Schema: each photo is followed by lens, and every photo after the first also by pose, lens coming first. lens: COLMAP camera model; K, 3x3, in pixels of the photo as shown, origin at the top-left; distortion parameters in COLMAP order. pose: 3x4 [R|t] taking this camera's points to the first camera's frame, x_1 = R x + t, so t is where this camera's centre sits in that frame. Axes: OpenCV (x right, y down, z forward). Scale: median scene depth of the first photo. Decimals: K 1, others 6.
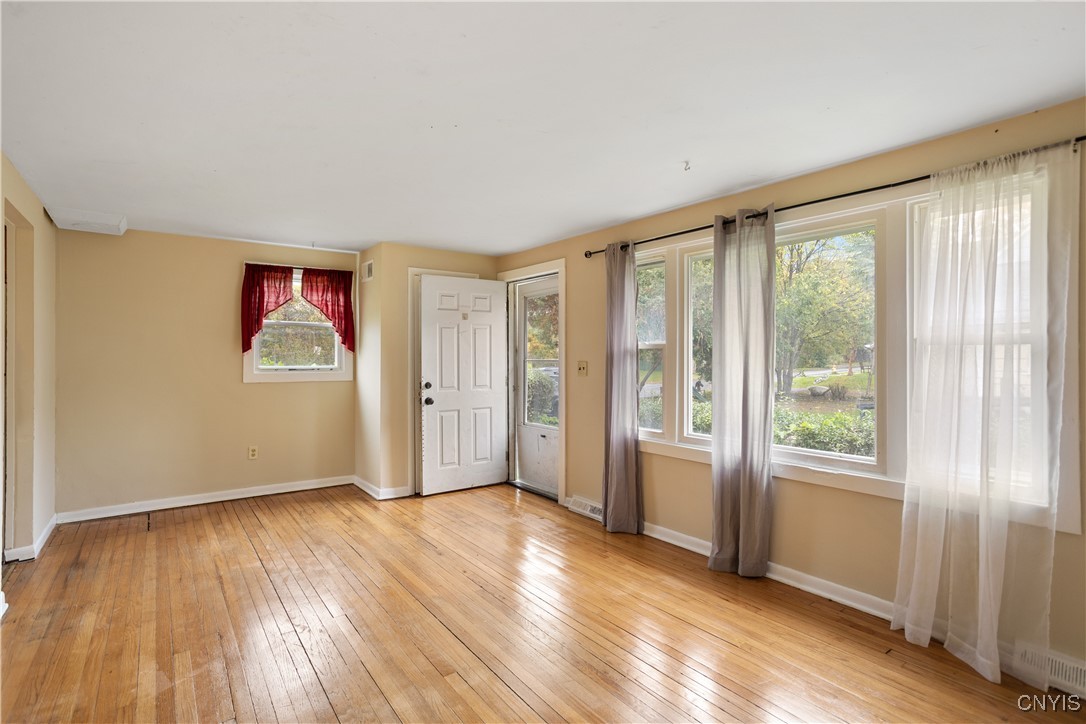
lens RADIAL K [[537.2, 0, 541.9], [0, 537.2, 355.1], [0, 0, 1]] dist [-0.000529, 0.000571]
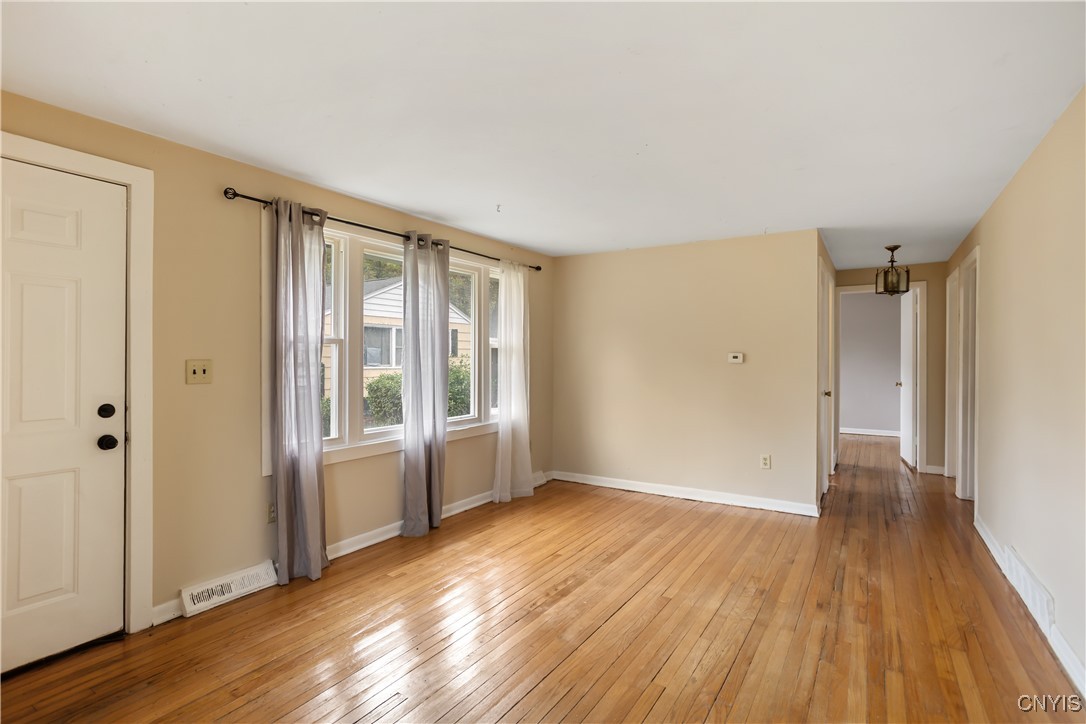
lens RADIAL K [[537.2, 0, 541.9], [0, 537.2, 355.1], [0, 0, 1]] dist [-0.000529, 0.000571]
pose [[-0.351982, -0.002662, 0.936003, -0.833758], [-0.005306, 0.999986, 0.000849, 0.004246], [-0.935992, -0.004667, -0.351991, 1.130908]]
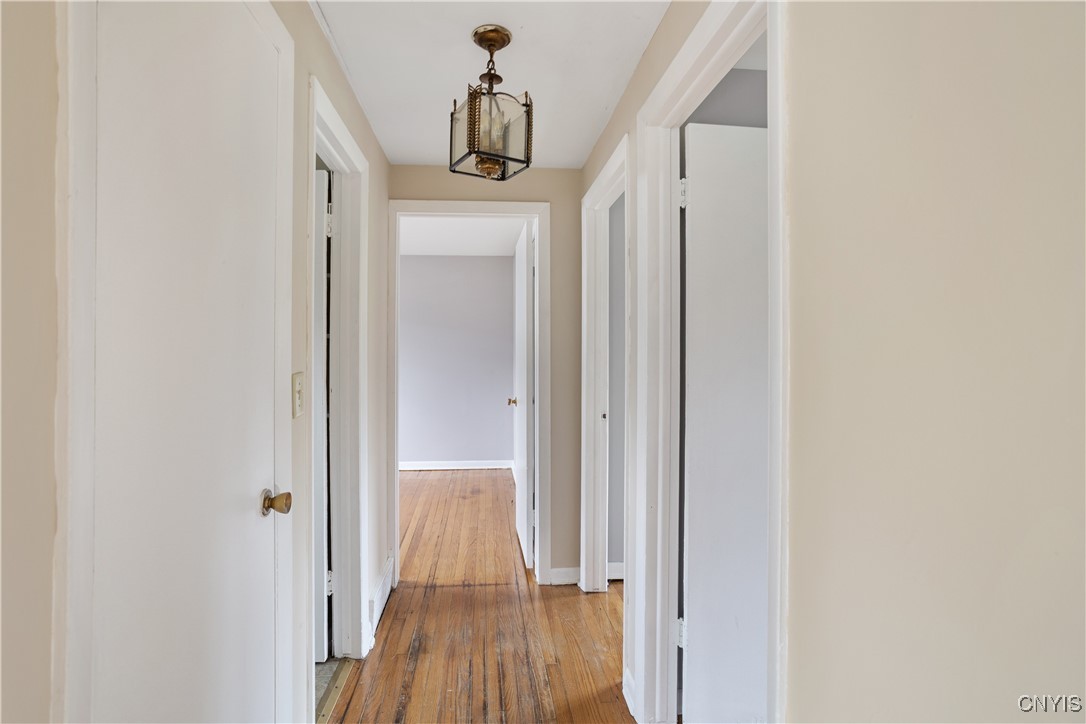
lens RADIAL K [[537.2, 0, 541.9], [0, 537.2, 355.1], [0, 0, 1]] dist [-0.000529, 0.000571]
pose [[-0.851572, -0.004154, 0.524221, -0.482939], [-0.003052, 0.999991, 0.002965, 0.003956], [-0.524228, 0.000925, -0.851577, 0.647205]]
